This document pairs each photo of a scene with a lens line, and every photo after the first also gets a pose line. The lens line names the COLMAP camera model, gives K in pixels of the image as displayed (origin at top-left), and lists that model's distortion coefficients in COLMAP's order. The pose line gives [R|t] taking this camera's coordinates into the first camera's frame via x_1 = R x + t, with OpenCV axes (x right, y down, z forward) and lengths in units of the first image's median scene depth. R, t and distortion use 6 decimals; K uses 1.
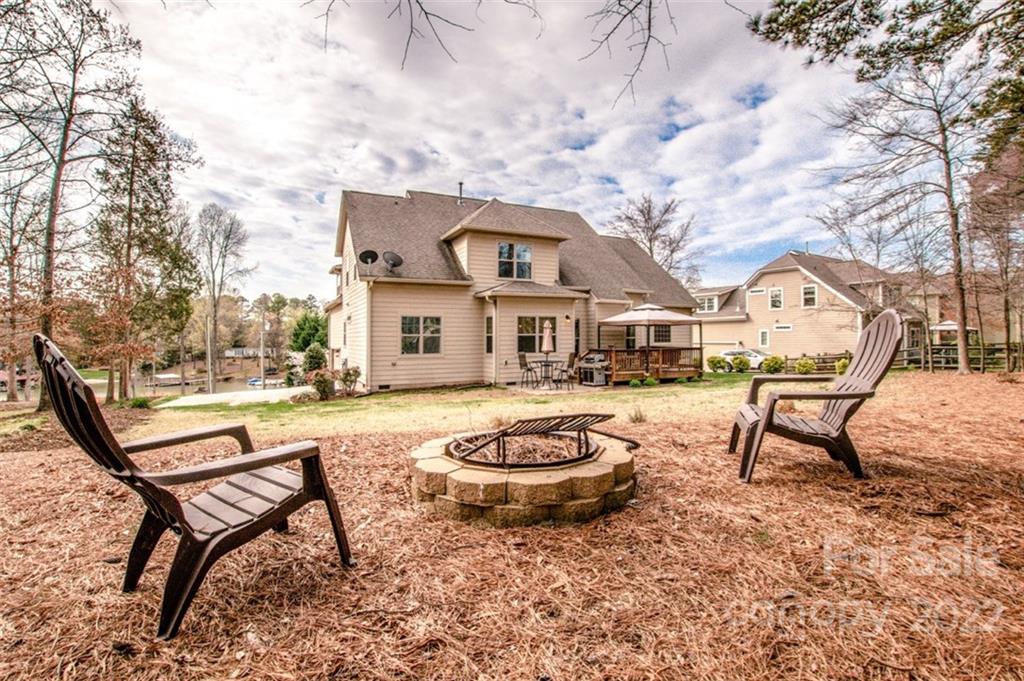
lens RADIAL K [[488.8, 0, 510.5], [0, 488.8, 337.9], [0, 0, 1]] dist [-0.015374, -0.000170]
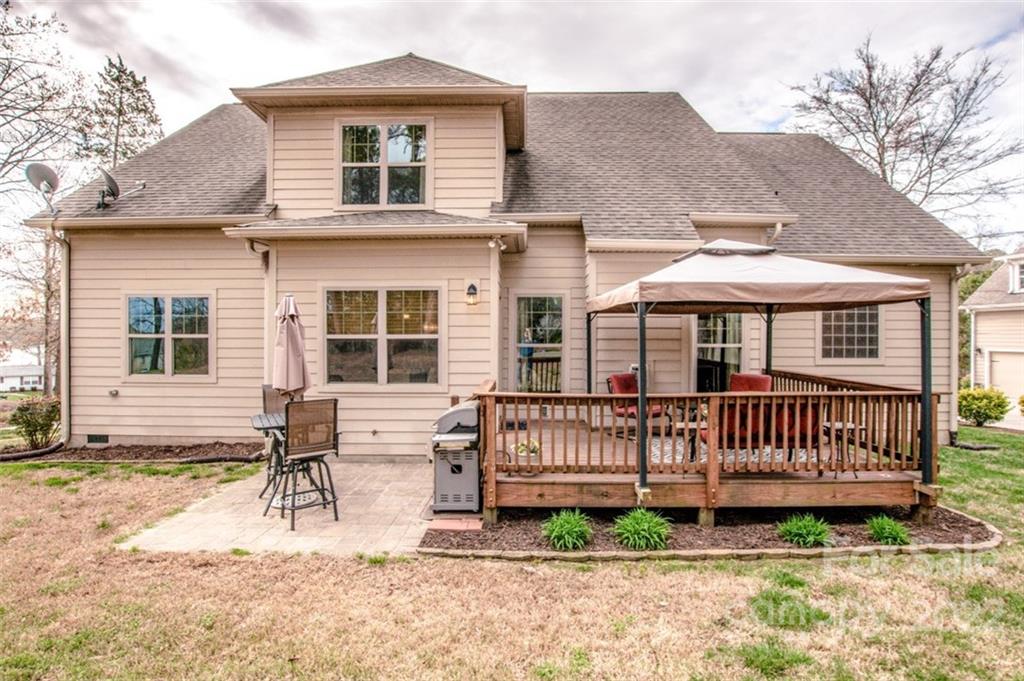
lens RADIAL K [[488.8, 0, 513.4], [0, 488.8, 341.5], [0, 0, 1]] dist [-0.015374, -0.000170]
pose [[0.889501, 0.010504, -0.456813, 0.308379], [-0.006655, 0.999928, 0.010034, -0.006507], [0.456886, -0.005885, 0.889506, 0.669235]]
